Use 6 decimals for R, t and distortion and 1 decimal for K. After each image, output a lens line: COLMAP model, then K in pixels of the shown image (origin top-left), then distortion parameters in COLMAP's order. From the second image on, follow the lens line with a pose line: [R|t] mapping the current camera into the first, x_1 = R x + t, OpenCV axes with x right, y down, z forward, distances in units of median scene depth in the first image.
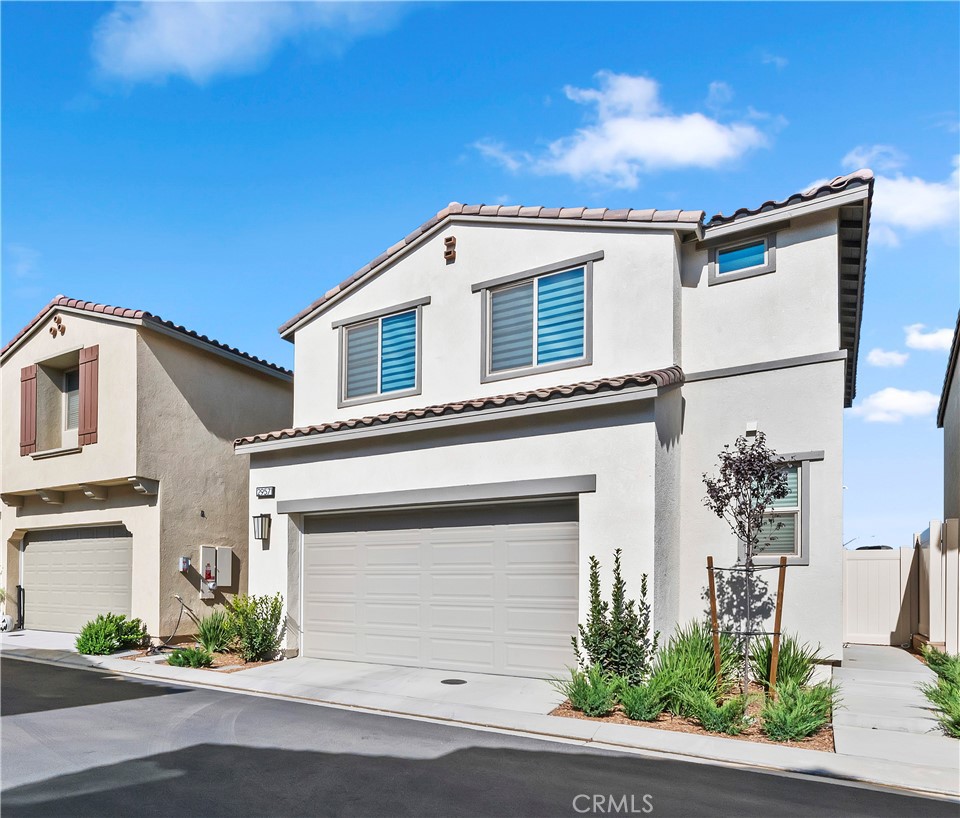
lens RADIAL K [[499.0, 0, 480.4], [0, 499.0, 427.7], [0, 0, 1]] dist [0.000496, -0.000669]
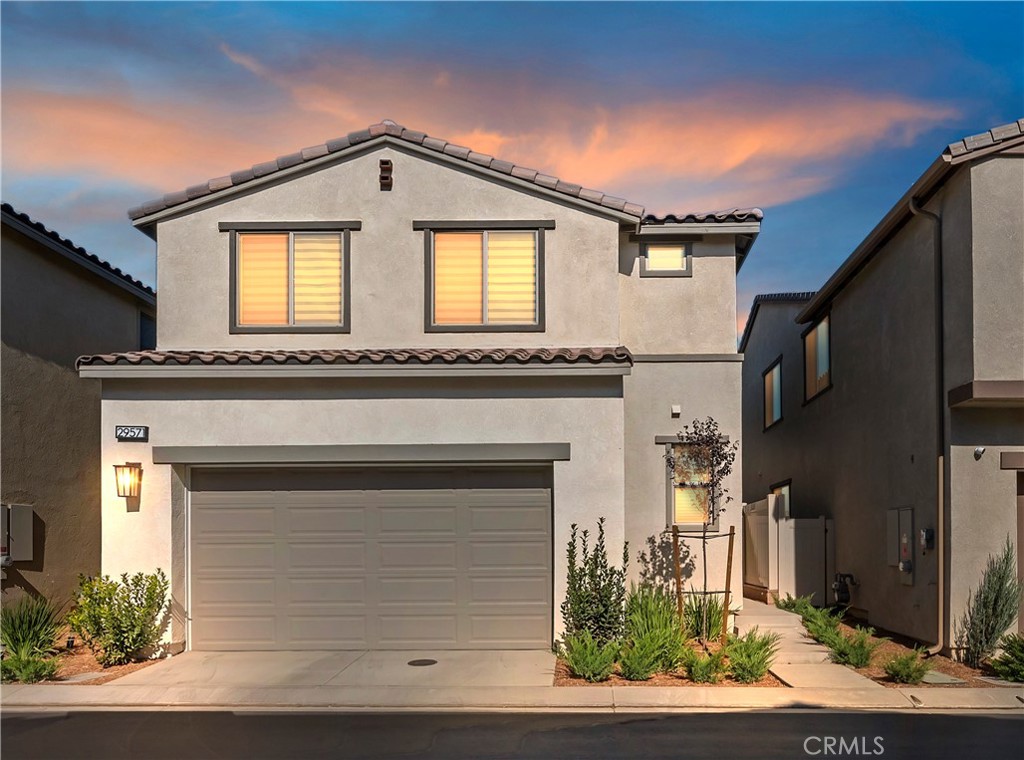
lens RADIAL K [[513.4, 0, 512.9], [0, 513.4, 393.2], [0, 0, 1]] dist [0.000274, -0.000909]
pose [[0.902903, 0.108256, 0.415989, -0.261869], [-0.116043, 0.993222, -0.006601, 0.010965], [-0.413884, -0.042313, 0.909346, 0.085588]]
